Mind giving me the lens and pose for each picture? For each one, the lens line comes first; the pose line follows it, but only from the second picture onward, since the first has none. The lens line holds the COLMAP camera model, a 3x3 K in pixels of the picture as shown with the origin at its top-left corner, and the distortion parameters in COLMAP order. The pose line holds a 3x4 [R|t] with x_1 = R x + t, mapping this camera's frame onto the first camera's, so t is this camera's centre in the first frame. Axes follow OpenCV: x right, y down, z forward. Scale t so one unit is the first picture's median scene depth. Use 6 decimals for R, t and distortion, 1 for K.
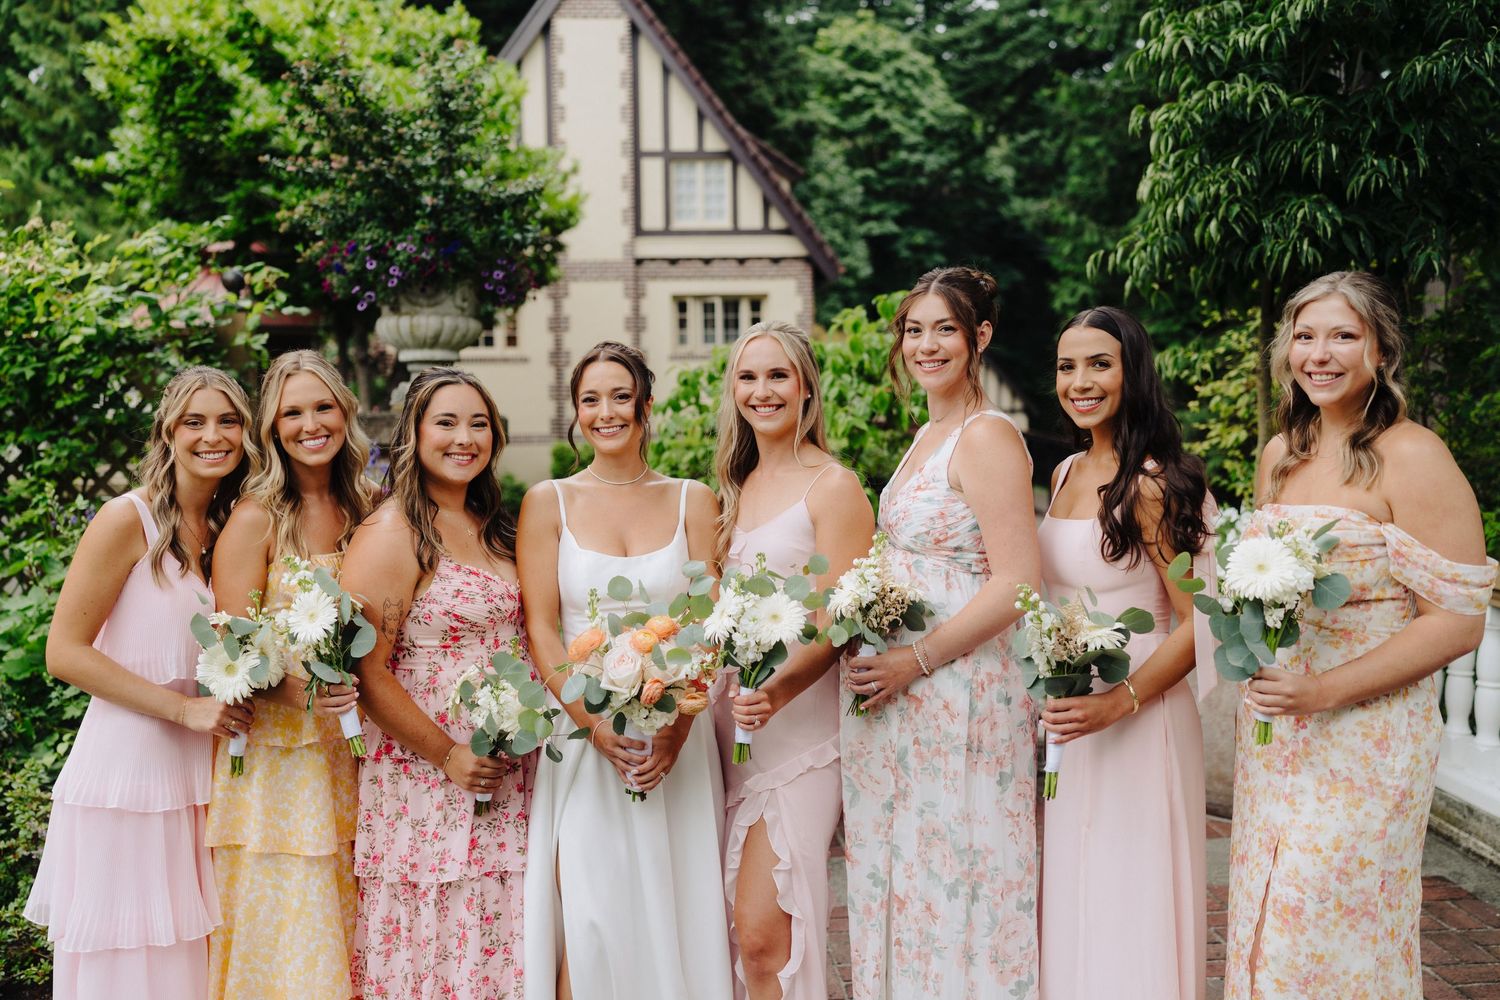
lens RADIAL K [[1490.5, 0, 745.1], [0, 1490.5, 491.1], [0, 0, 1]] dist [-0.003192, 0.007928]
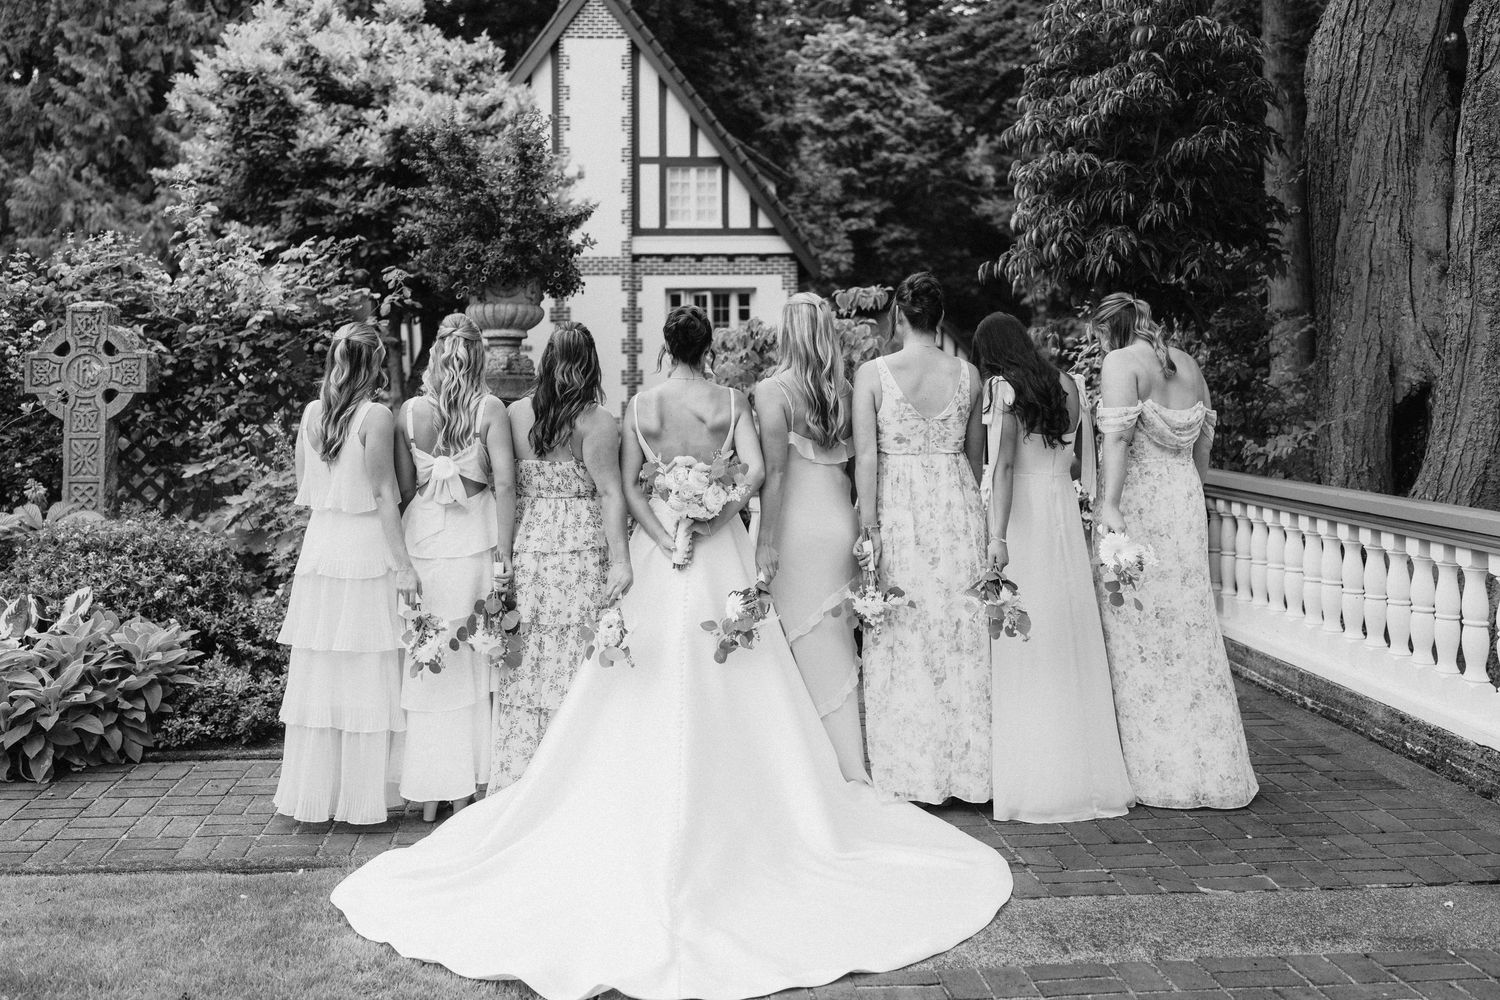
lens RADIAL K [[1518.2, 0, 718.6], [0, 1518.2, 286.2], [0, 0, 1]] dist [0.000140, 0.011336]
pose [[0.999948, 0.005328, -0.008673, -0.002928], [-0.006426, 0.991236, -0.131944, 0.017960], [0.007894, 0.131993, 0.991219, -0.140293]]
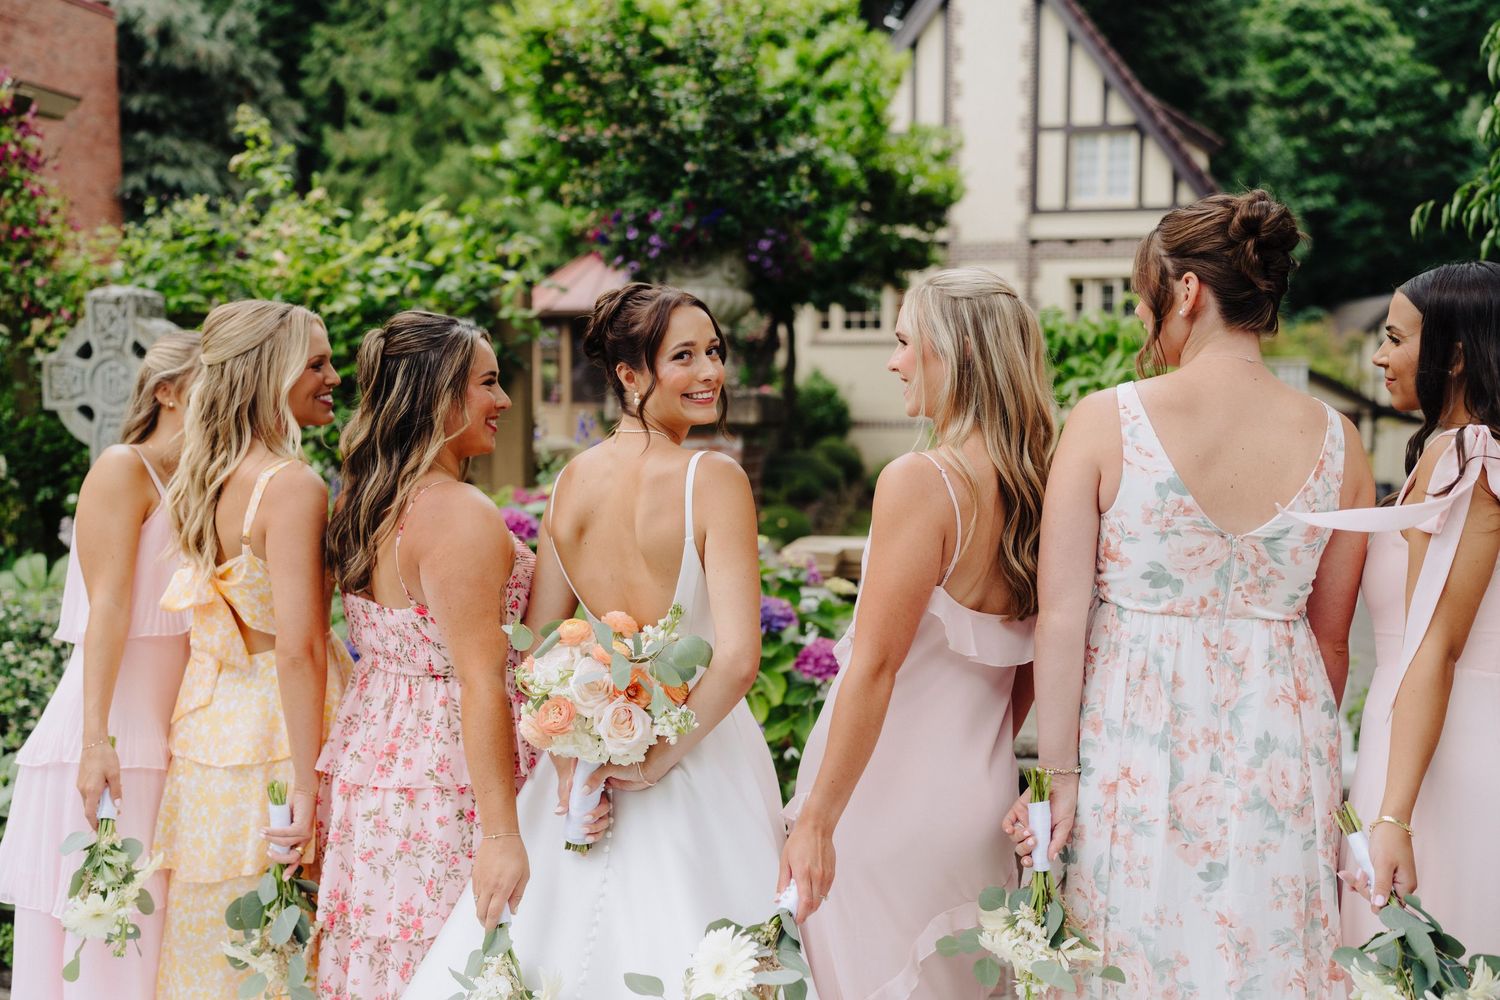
lens RADIAL K [[1490.9, 0, 704.1], [0, 1490.9, 497.8], [0, 0, 1]] dist [-0.004585, 0.022604]
pose [[0.953472, 0.039623, -0.298866, 0.032682], [-0.035432, 0.999183, 0.019429, -0.000594], [0.299392, -0.007935, 0.954097, 0.032426]]
